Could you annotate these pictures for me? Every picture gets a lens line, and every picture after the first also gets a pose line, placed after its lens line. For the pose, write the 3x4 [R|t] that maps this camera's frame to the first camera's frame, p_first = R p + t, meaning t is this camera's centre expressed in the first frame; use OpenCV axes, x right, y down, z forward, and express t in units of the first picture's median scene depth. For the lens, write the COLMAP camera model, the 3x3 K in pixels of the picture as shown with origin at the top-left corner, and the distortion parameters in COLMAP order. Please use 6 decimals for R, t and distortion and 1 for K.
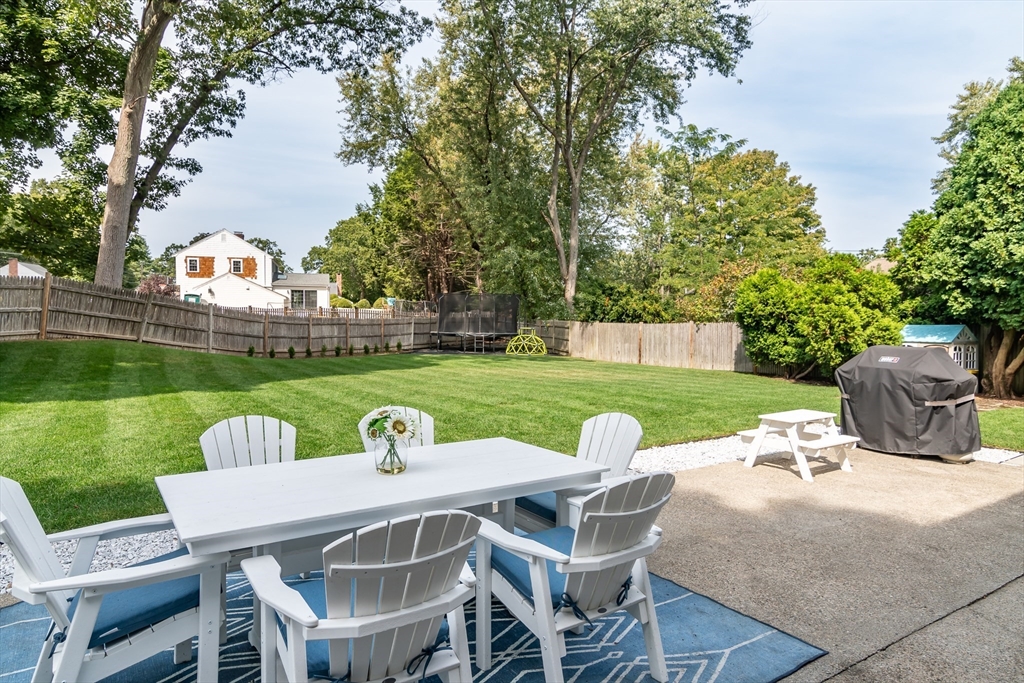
lens RADIAL K [[620.3, 0, 512.0], [0, 620.3, 341.5], [0, 0, 1]] dist [-0.003716, 0.005408]
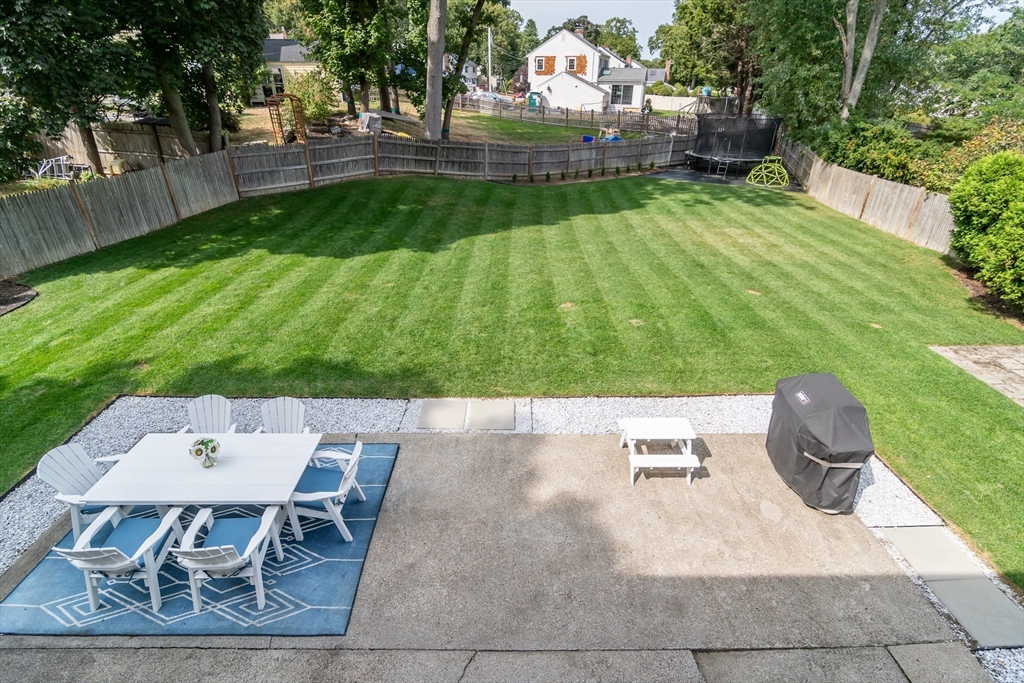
lens RADIAL K [[495.3, 0, 516.6], [0, 495.3, 326.5], [0, 0, 1]] dist [-0.003134, 0.000068]
pose [[0.840329, 0.234758, -0.488606, 0.174631], [-0.020362, 0.914393, 0.404315, -0.115361], [0.541694, -0.329809, 0.773171, 0.052434]]
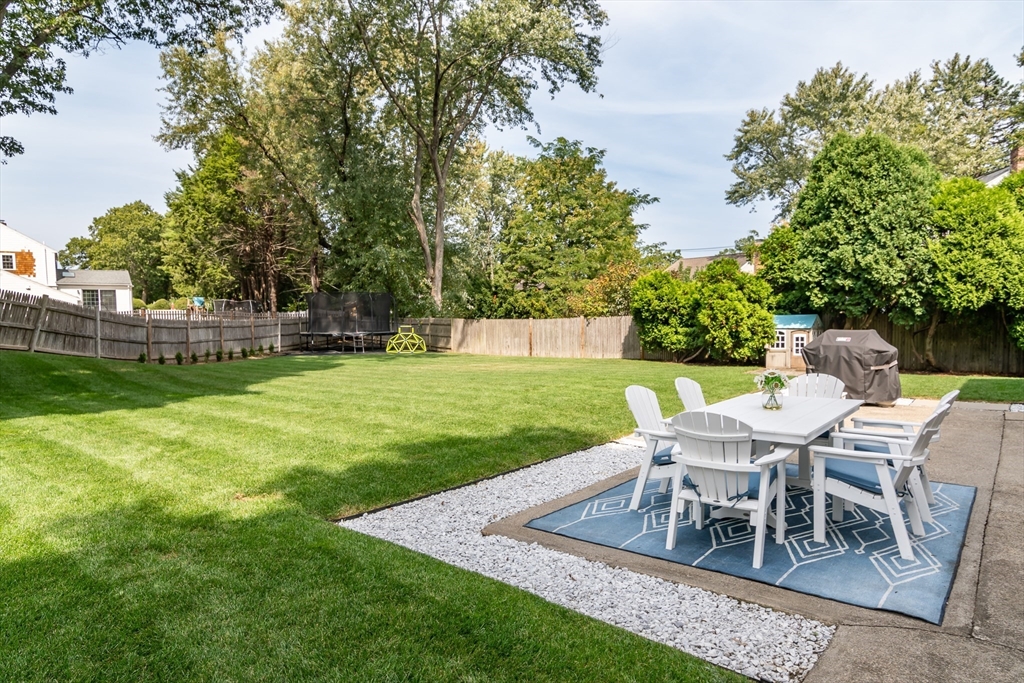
lens RADIAL K [[631.6, 0, 503.8], [0, 631.6, 359.7], [0, 0, 1]] dist [-0.002085, 0.002260]
pose [[0.954419, -0.040484, 0.295712, -0.172126], [0.030801, 0.998828, 0.037332, -0.000780], [-0.296877, -0.026522, 0.954547, -0.049022]]
